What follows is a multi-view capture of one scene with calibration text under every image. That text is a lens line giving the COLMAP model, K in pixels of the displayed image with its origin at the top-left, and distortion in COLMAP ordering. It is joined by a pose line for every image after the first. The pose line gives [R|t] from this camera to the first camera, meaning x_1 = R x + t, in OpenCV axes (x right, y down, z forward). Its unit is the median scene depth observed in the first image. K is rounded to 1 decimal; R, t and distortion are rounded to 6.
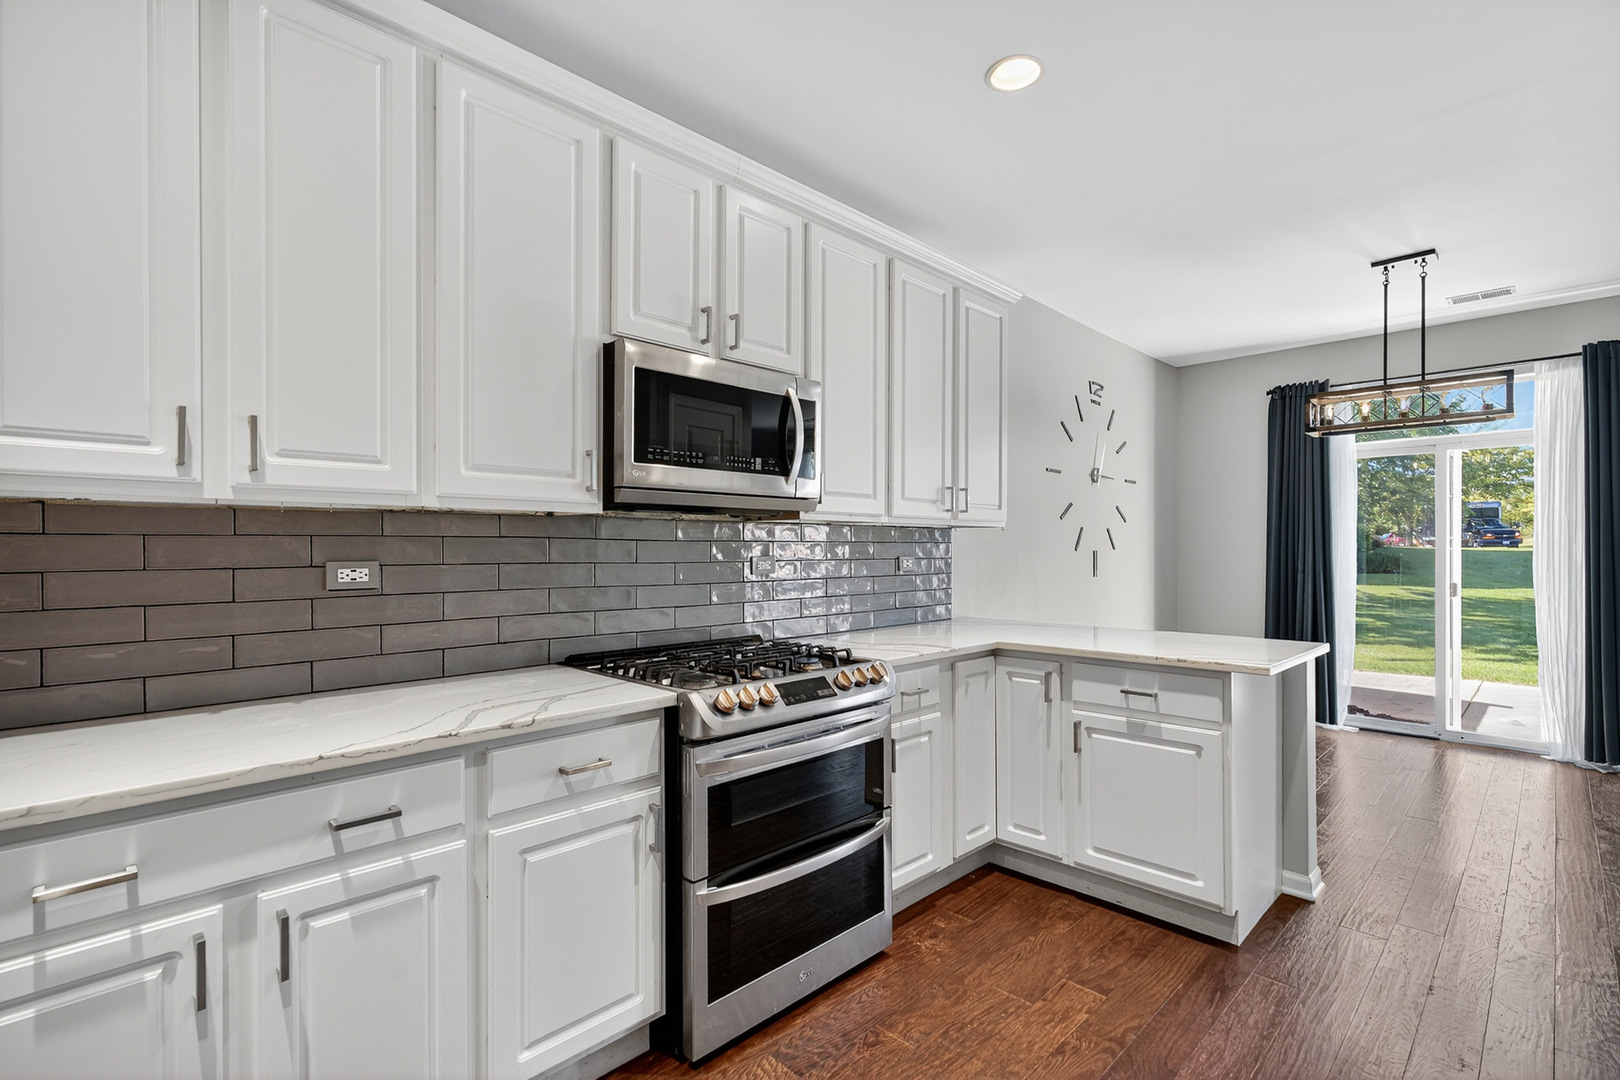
lens RADIAL K [[733.3, 0, 790.2], [0, 733.3, 553.6], [0, 0, 1]] dist [0.001184, -0.000003]
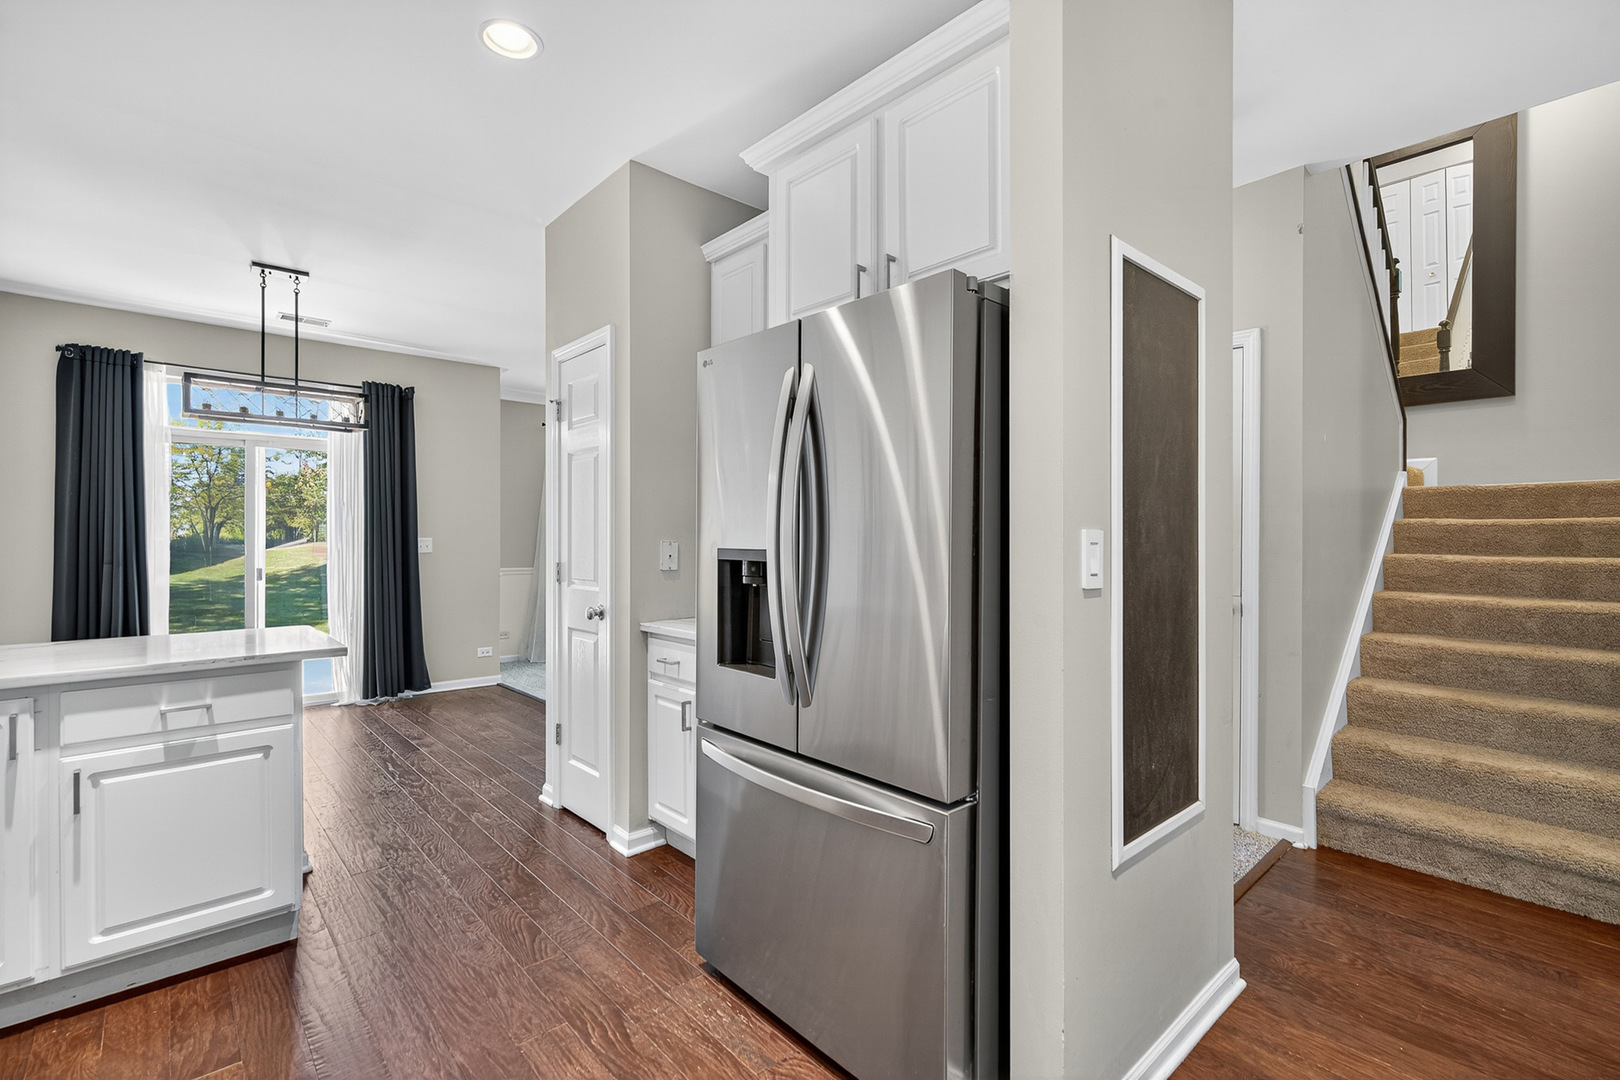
lens RADIAL K [[733.3, 0, 824.3], [0, 733.3, 542.6], [0, 0, 1]] dist [0.001184, -0.000003]
pose [[0.018551, -0.004319, 0.999819, -0.312552], [0.006267, 0.999972, 0.004204, 0.003686], [-0.999808, 0.006187, 0.018577, 0.236386]]
